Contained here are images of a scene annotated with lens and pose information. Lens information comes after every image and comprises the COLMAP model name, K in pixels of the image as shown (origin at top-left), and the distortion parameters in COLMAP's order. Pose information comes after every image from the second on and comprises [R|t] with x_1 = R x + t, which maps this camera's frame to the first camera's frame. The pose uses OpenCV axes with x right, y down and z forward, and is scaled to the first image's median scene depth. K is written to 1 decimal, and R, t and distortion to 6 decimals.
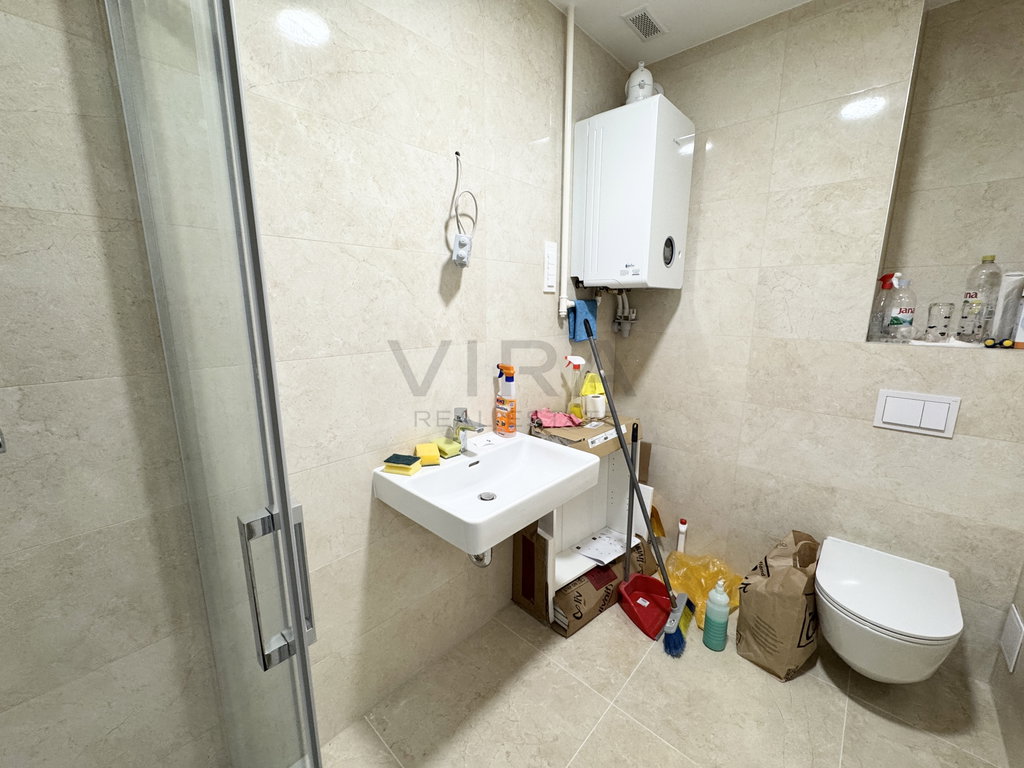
lens RADIAL K [[404.4, 0, 509.3], [0, 404.4, 382.2], [0, 0, 1]] dist [-0.008798, 0.001378]
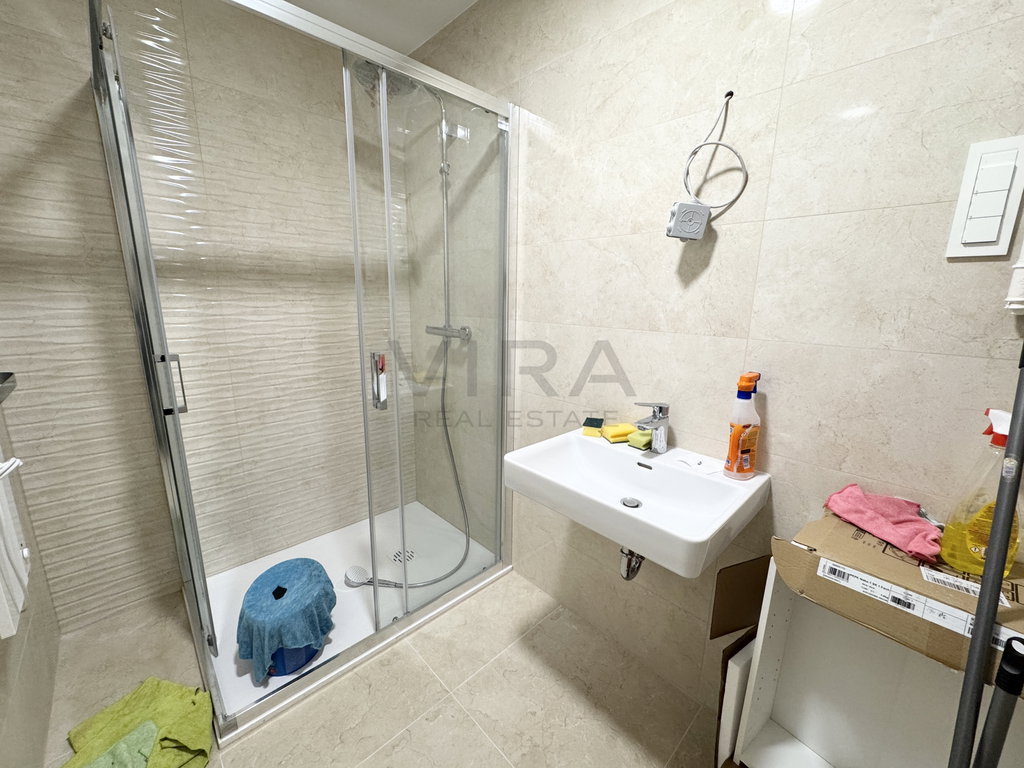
lens RADIAL K [[404.4, 0, 515.1], [0, 404.4, 384.1], [0, 0, 1]] dist [-0.008798, 0.001378]
pose [[-0.054505, 0.207698, -0.976673, 0.658027], [-0.210043, 0.953857, 0.214567, -0.086383], [0.976172, 0.216838, -0.008365, 0.601535]]
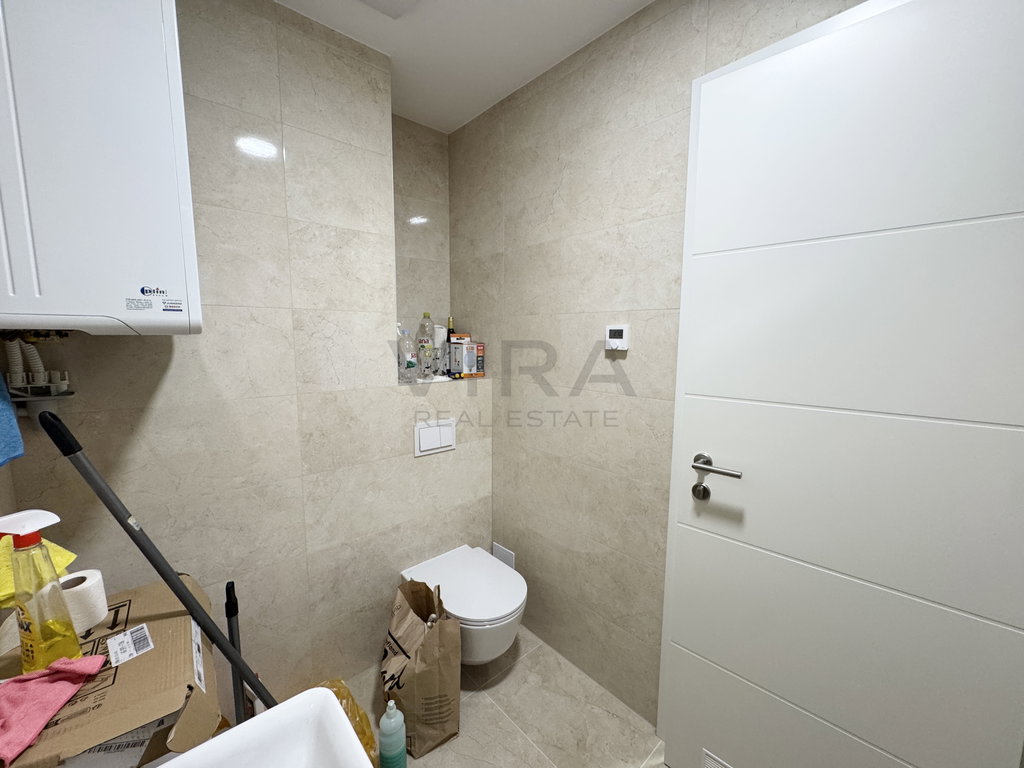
lens RADIAL K [[404.4, 0, 509.4], [0, 404.4, 384.5], [0, 0, 1]] dist [-0.008798, 0.001378]
pose [[0.103653, -0.121018, 0.987224, -0.157846], [0.187123, 0.977219, 0.100144, -0.151310], [-0.976853, 0.174352, 0.123936, 0.557040]]
